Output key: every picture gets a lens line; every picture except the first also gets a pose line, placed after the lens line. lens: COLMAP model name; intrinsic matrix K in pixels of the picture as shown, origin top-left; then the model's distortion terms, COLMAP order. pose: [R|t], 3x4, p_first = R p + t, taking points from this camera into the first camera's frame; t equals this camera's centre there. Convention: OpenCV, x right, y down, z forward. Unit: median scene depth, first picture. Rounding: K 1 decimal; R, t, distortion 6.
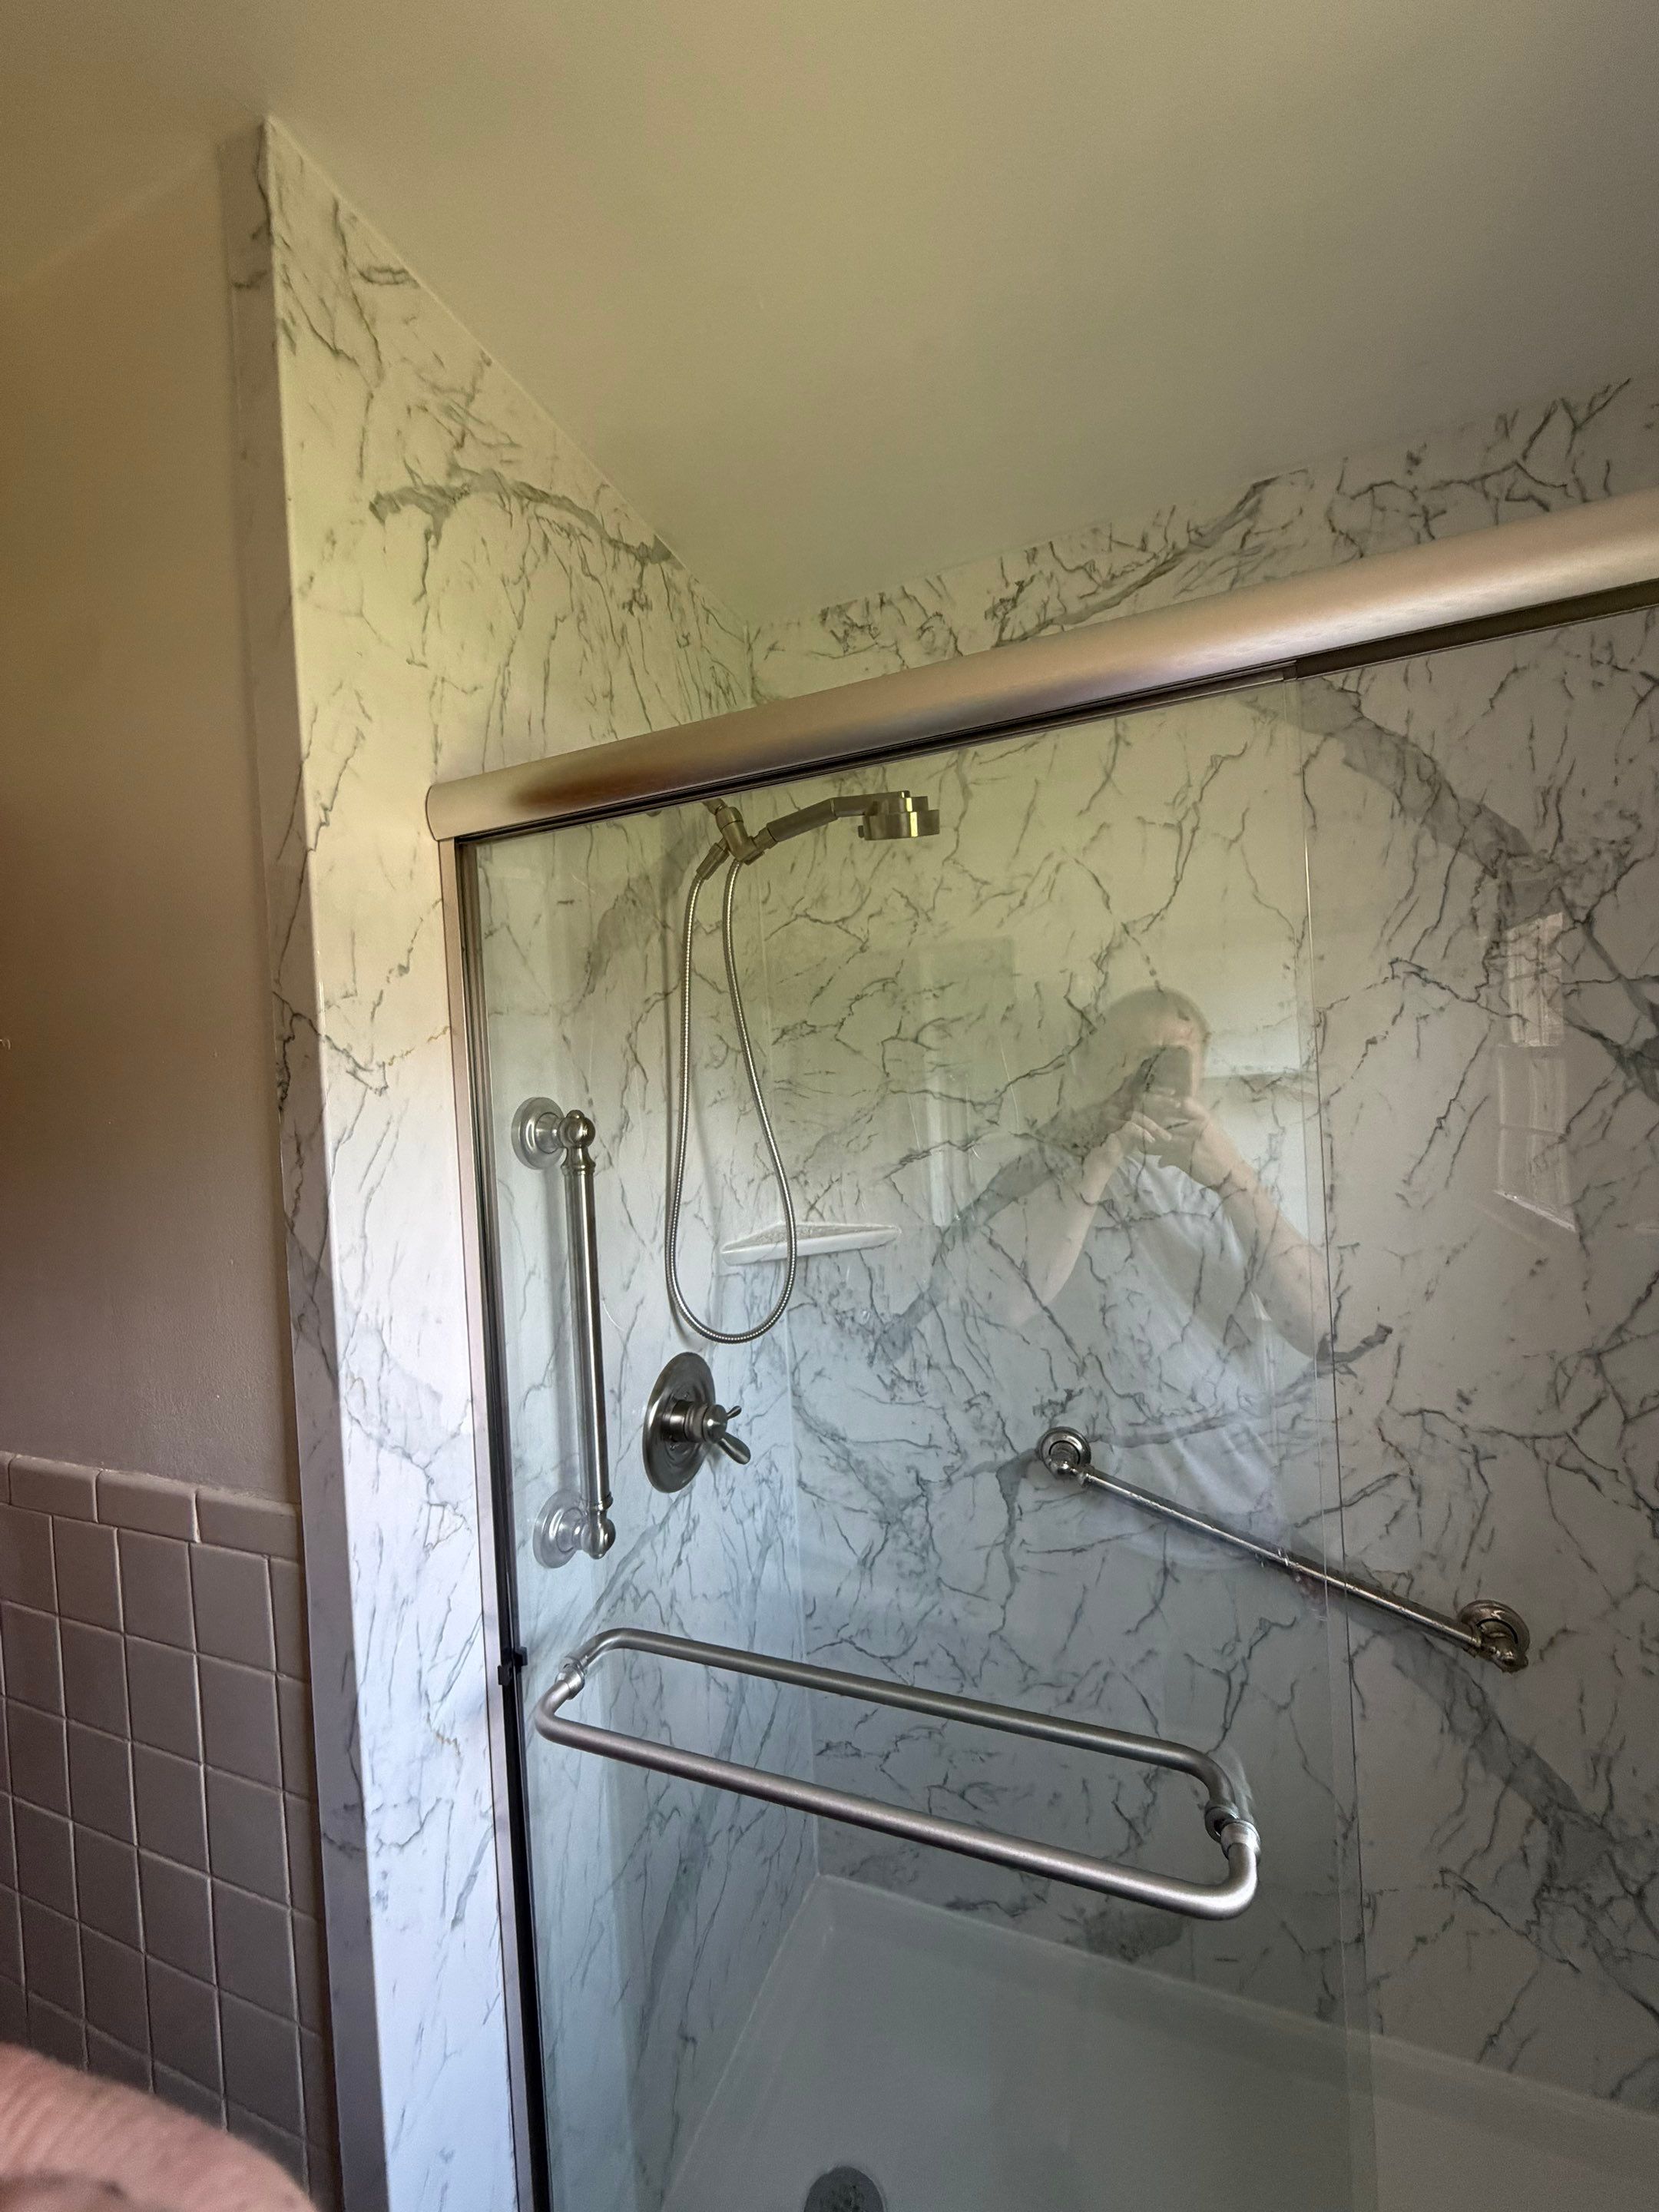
lens RADIAL K [[881.4, 0, 824.9], [0, 881.4, 1097.2], [0, 0, 1]] dist [-0.000034, -0.000038]
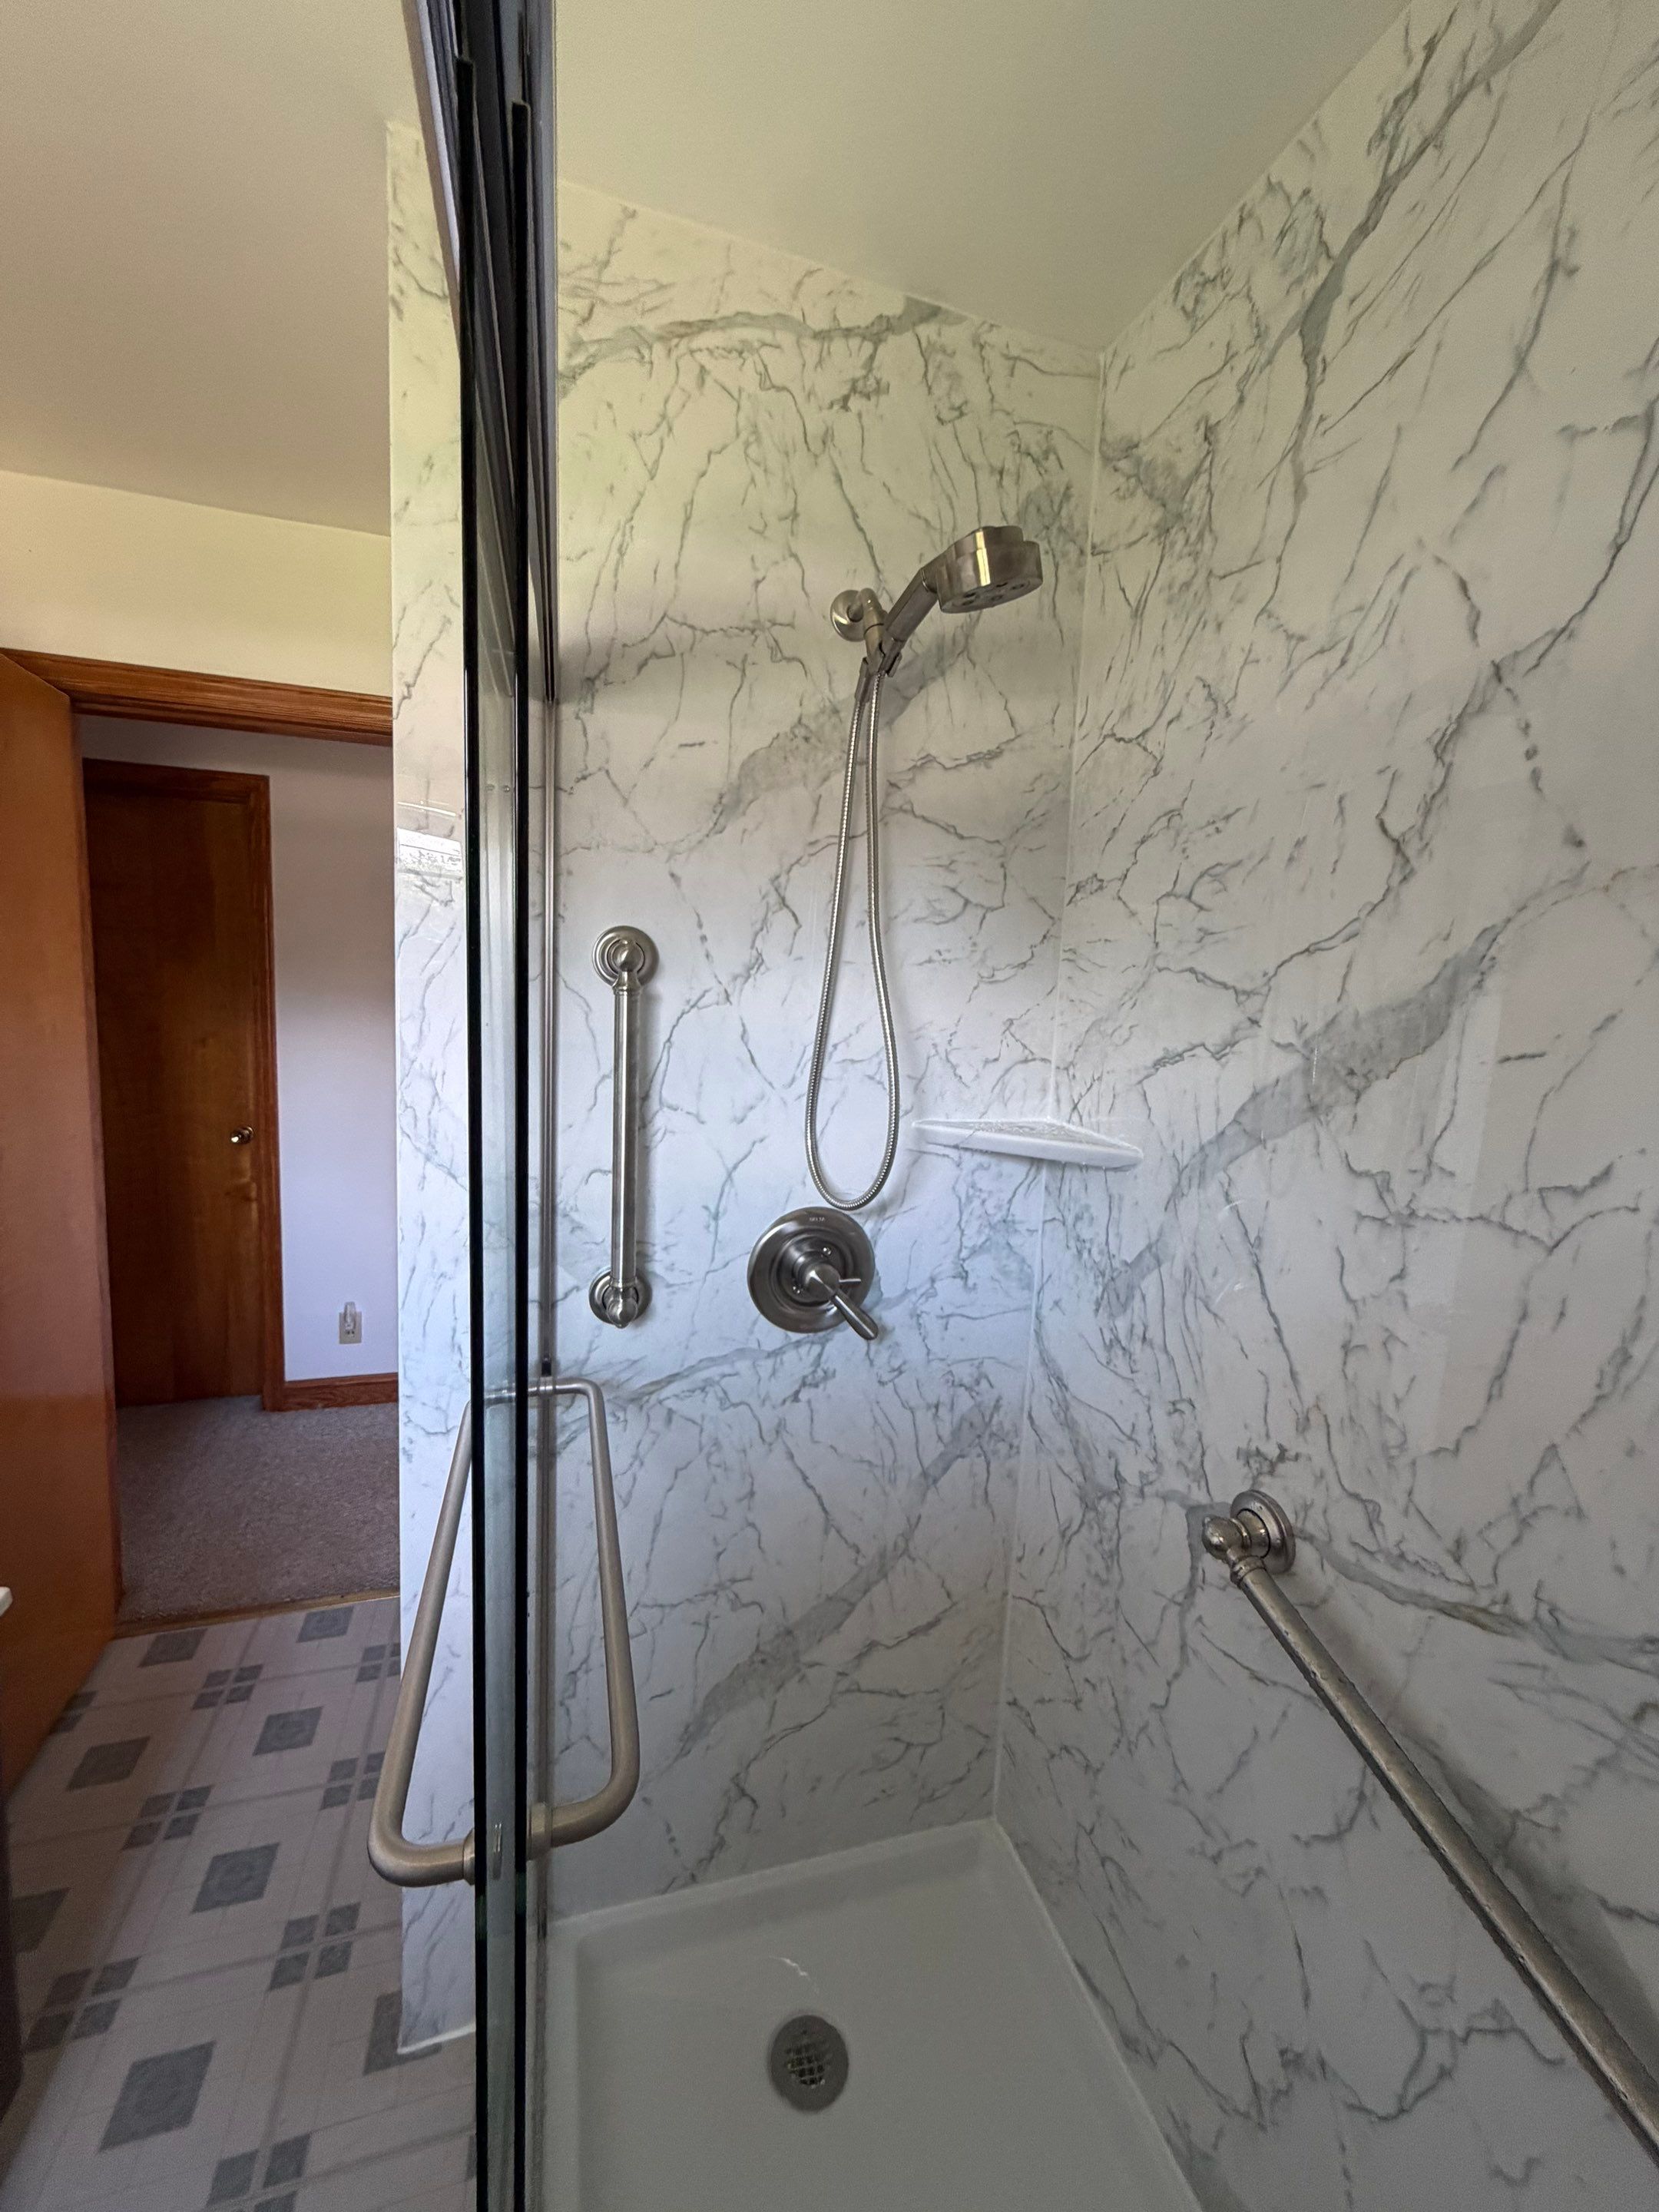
lens RADIAL K [[881.4, 0, 826.5], [0, 881.4, 1096.6], [0, 0, 1]] dist [-0.000034, -0.000038]
pose [[0.617126, 0.178823, -0.766275, 0.586574], [-0.093728, 0.983606, 0.154056, 0.013888], [0.781262, -0.023251, 0.623770, 0.388850]]
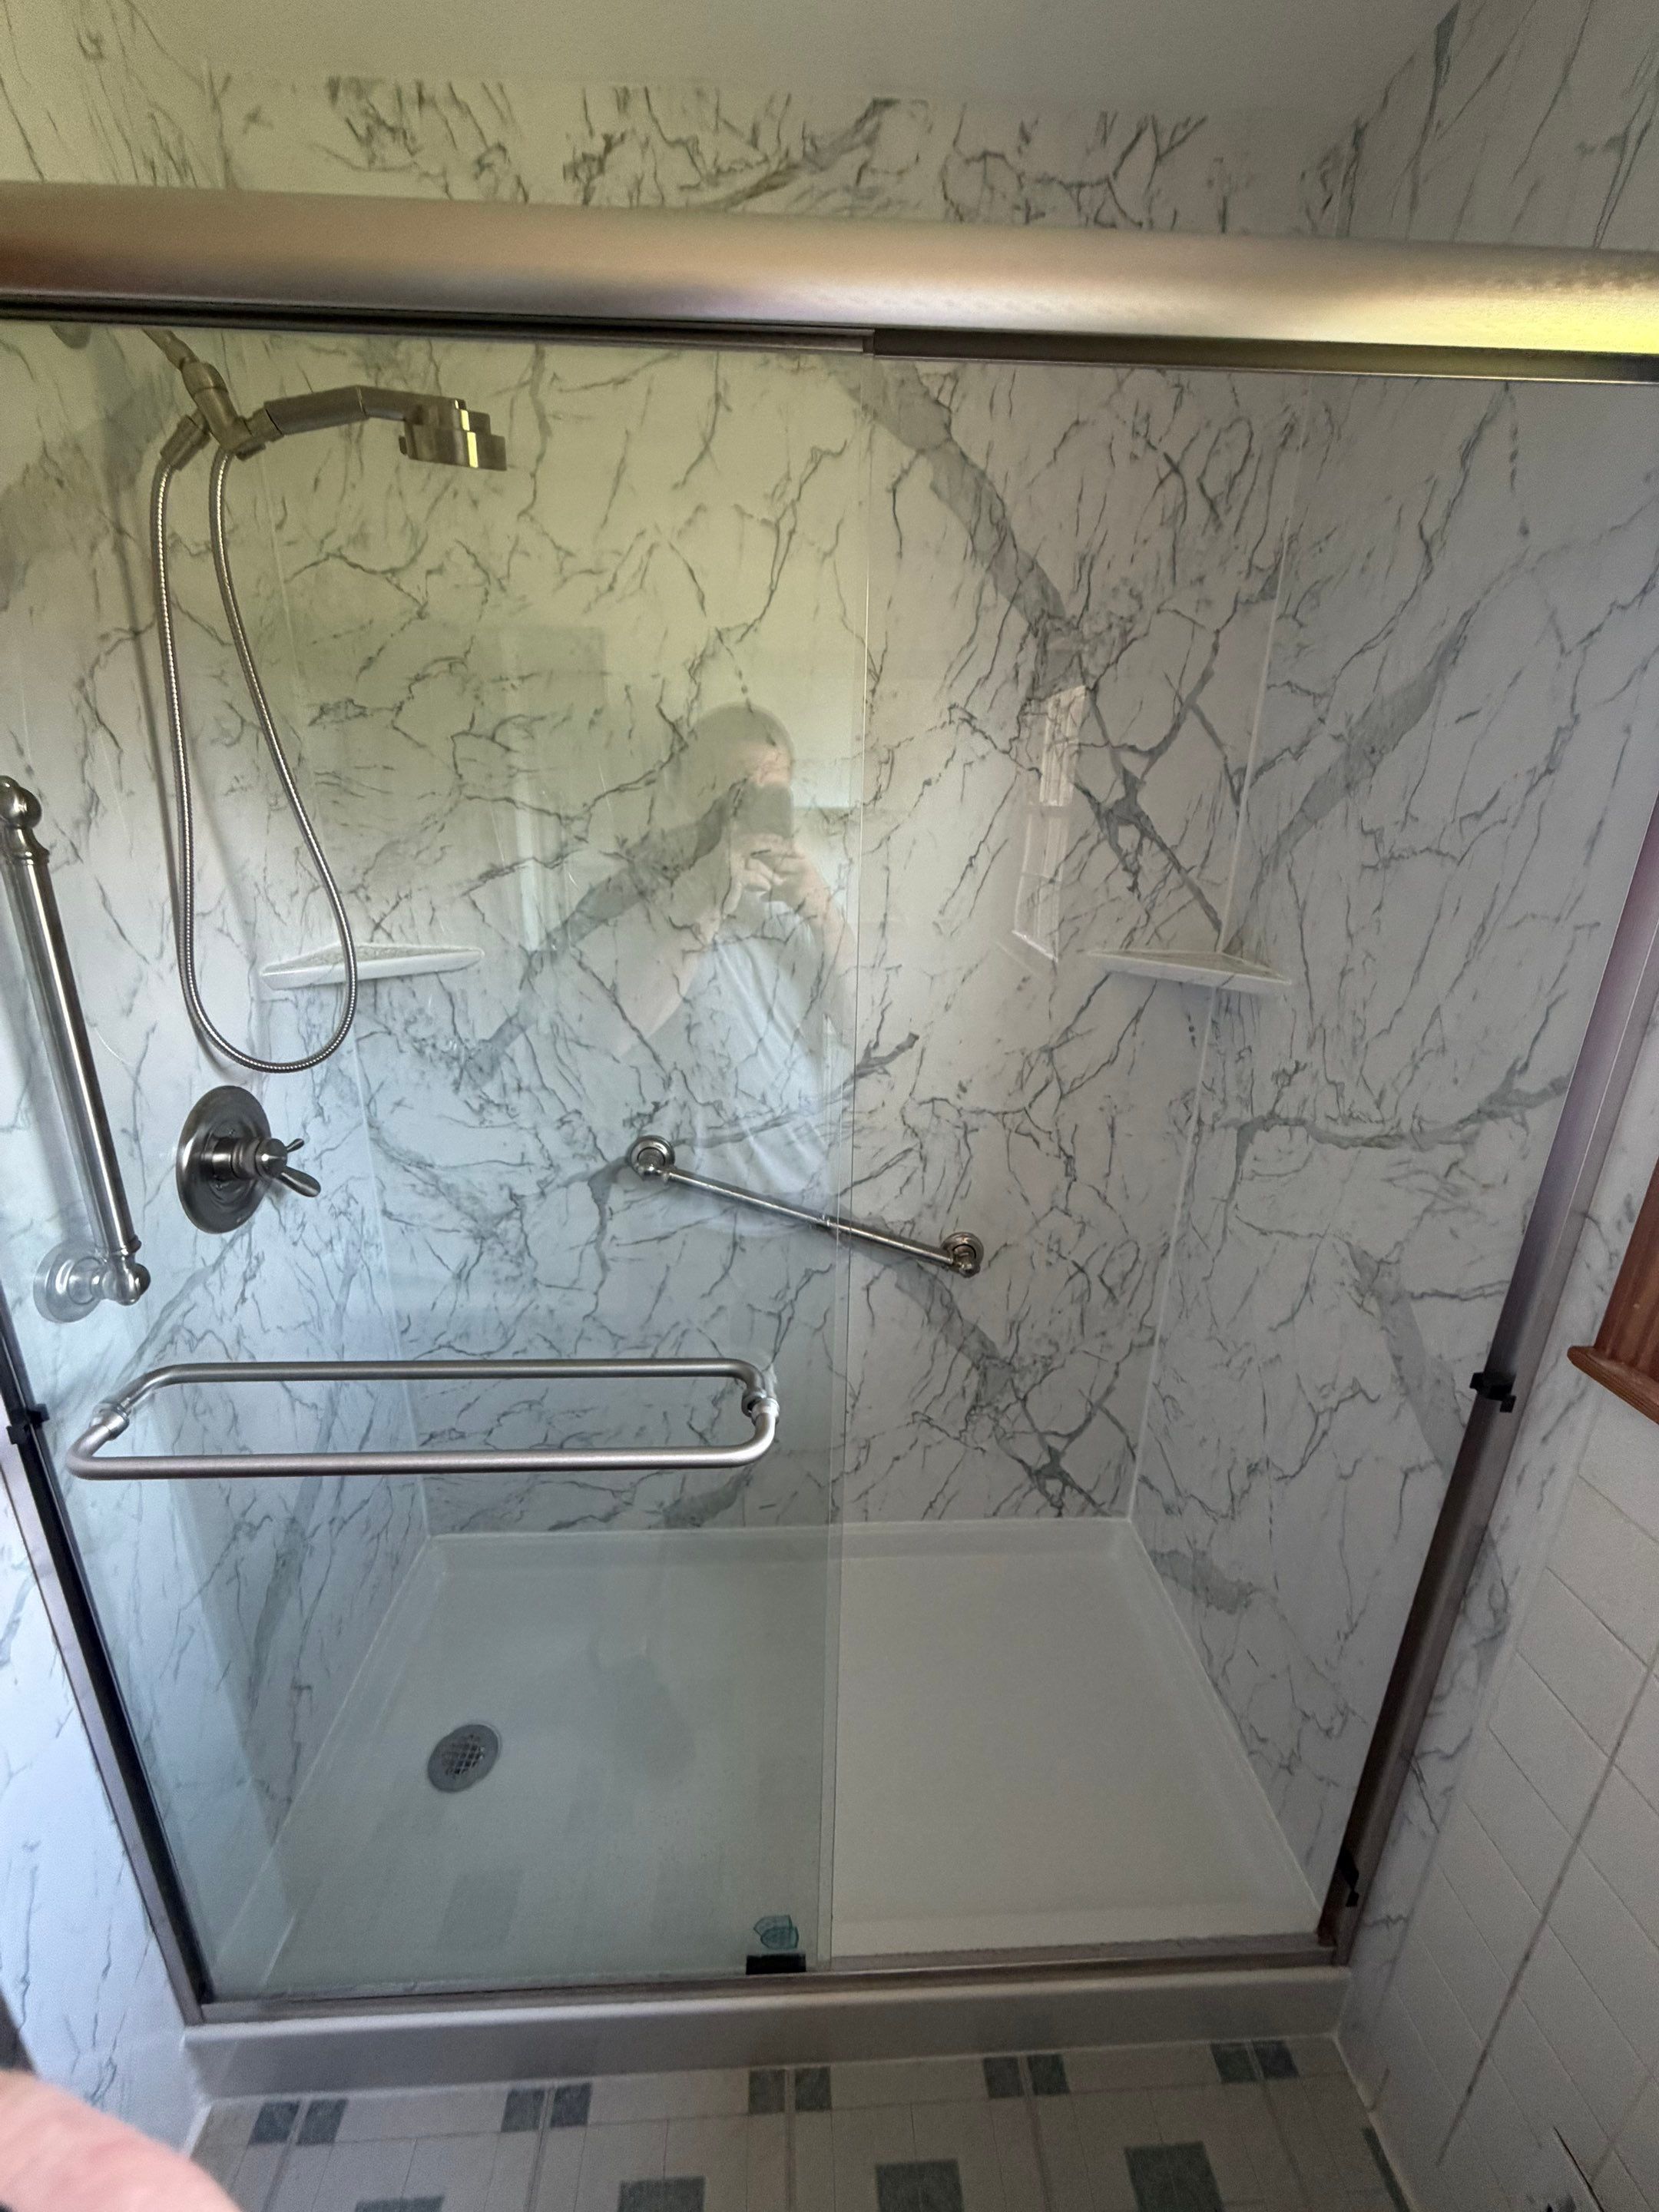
lens RADIAL K [[881.4, 0, 825.3], [0, 881.4, 1096.8], [0, 0, 1]] dist [-0.000034, -0.000038]
pose [[0.907259, -0.057743, 0.416590, 0.019447], [-0.065386, 0.959120, 0.275342, 0.018981], [-0.415459, -0.277045, 0.866395, -0.015293]]
